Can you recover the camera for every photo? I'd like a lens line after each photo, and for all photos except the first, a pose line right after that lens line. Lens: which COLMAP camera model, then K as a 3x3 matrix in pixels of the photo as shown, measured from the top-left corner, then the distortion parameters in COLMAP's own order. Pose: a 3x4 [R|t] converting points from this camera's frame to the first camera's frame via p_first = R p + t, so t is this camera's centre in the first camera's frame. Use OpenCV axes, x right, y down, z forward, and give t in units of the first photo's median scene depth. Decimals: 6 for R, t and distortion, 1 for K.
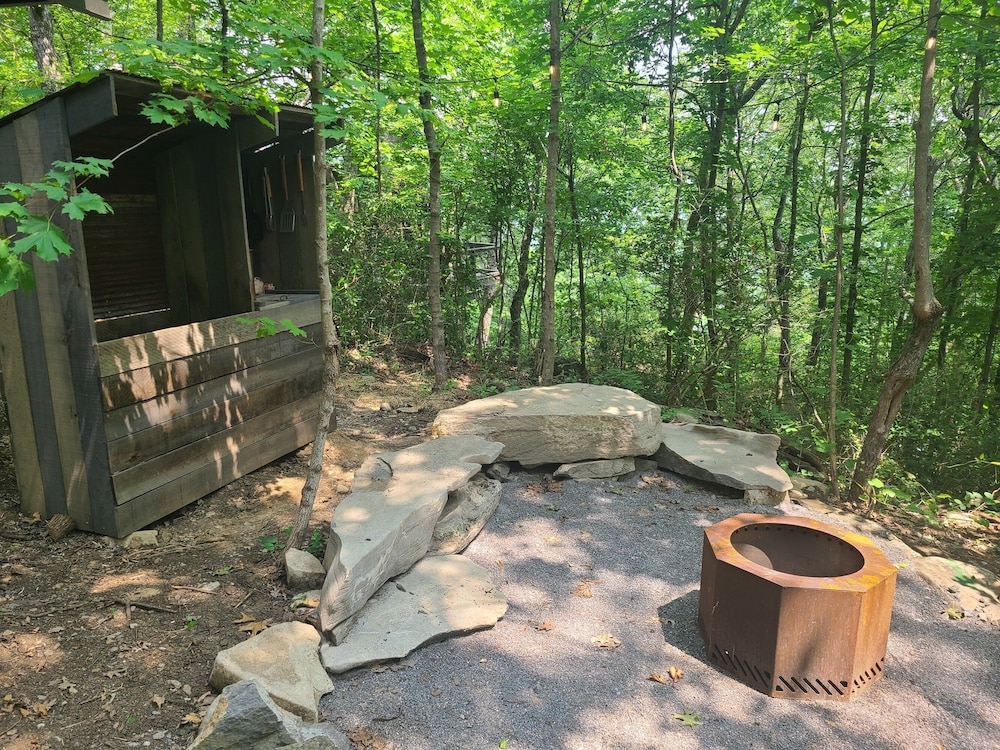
lens RADIAL K [[725.6, 0, 500.0], [0, 725.6, 375.0], [0, 0, 1]] dist [0.076760, -0.063970]
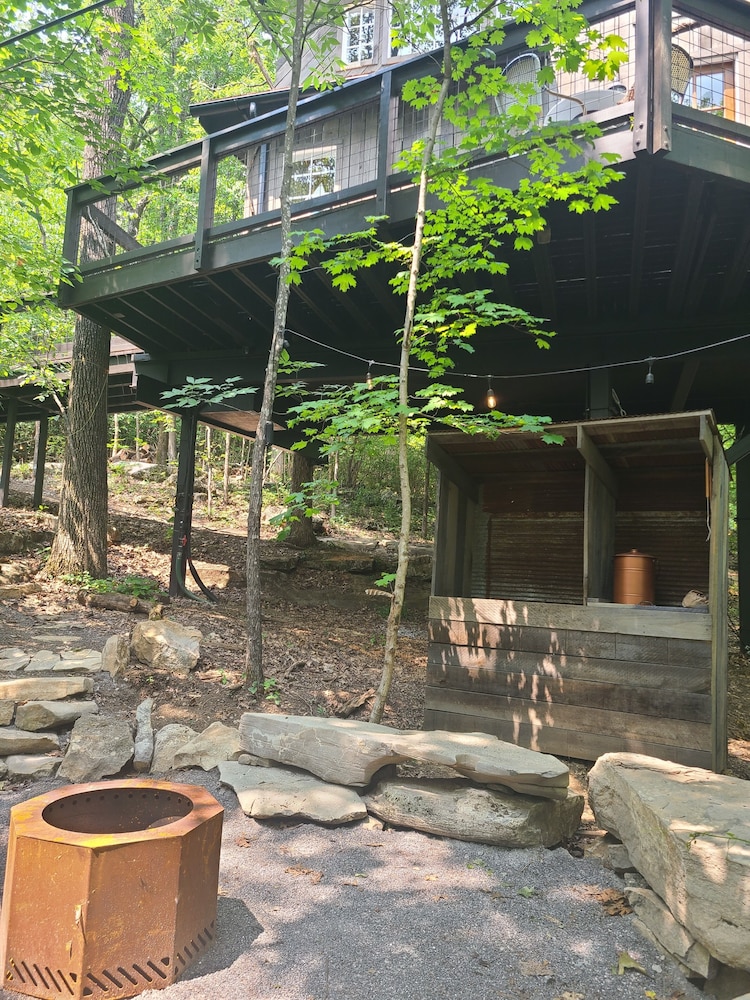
lens RADIAL K [[725.6, 0, 370.9], [0, 725.6, 496.5], [0, 0, 1]] dist [0.076760, -0.063970]
pose [[-0.142491, -0.089418, -0.985749, 0.892200], [-0.271307, 0.961296, -0.047982, -0.120091], [0.951887, 0.260603, -0.161236, 0.931388]]
